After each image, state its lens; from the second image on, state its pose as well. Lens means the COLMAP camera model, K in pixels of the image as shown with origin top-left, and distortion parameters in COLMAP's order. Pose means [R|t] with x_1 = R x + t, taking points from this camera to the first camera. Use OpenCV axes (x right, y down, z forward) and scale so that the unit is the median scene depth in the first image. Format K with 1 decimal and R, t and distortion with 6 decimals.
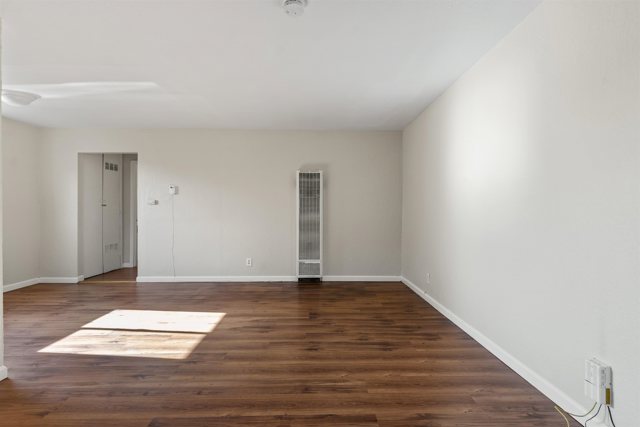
lens RADIAL K [[309.8, 0, 322.0], [0, 309.8, 210.2], [0, 0, 1]] dist [-0.002728, -0.000028]
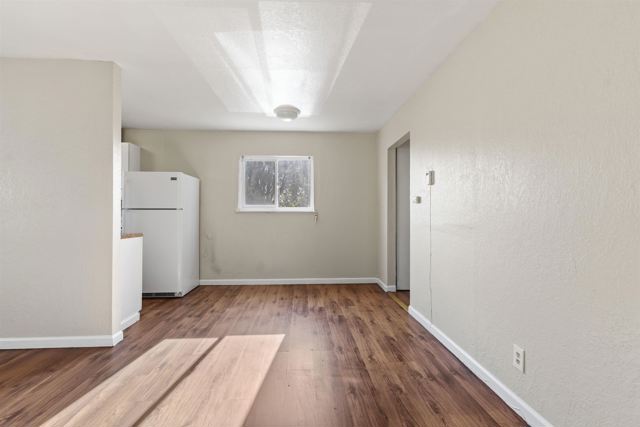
lens RADIAL K [[309.8, 0, 322.2], [0, 309.8, 212.2], [0, 0, 1]] dist [-0.002728, -0.000028]
pose [[0.037974, -0.000897, -0.999278, 0.181051], [0.002369, 0.999997, -0.000807, 0.001575], [0.999276, -0.002337, 0.037976, 1.254790]]
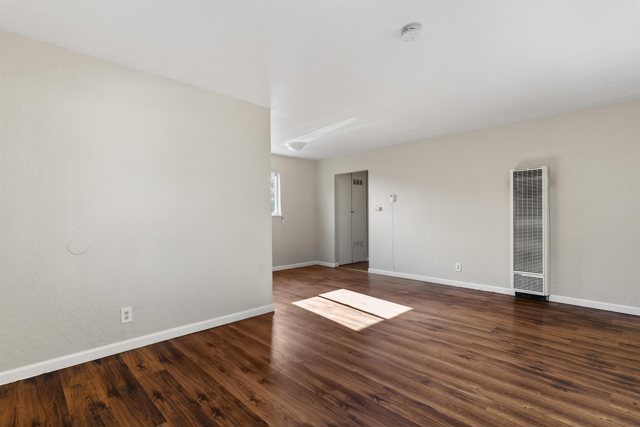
lens RADIAL K [[309.8, 0, 317.1], [0, 309.8, 217.6], [0, 0, 1]] dist [-0.002728, -0.000028]
pose [[0.671654, -0.000965, -0.740864, 0.321869], [0.008880, 0.999938, 0.006748, -0.003075], [0.740811, -0.011111, 0.671621, -0.001823]]
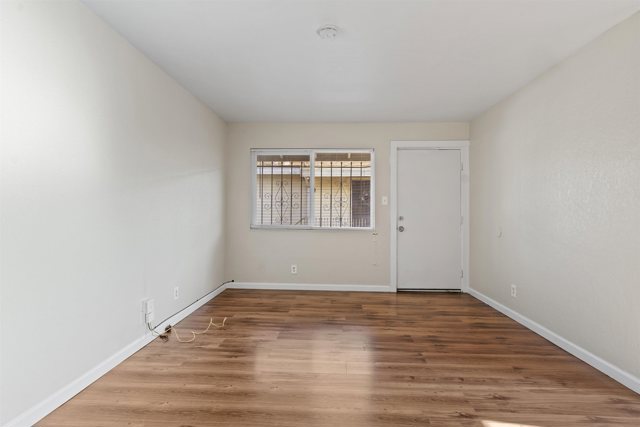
lens RADIAL K [[323.9, 0, 319.3], [0, 323.9, 212.1], [0, 0, 1]] dist [0.000973, -0.000451]
pose [[-0.996981, -0.004080, 0.077541, -0.097130], [-0.004420, 0.999981, -0.004217, 0.003778], [-0.077522, -0.004547, -0.996980, 1.390736]]
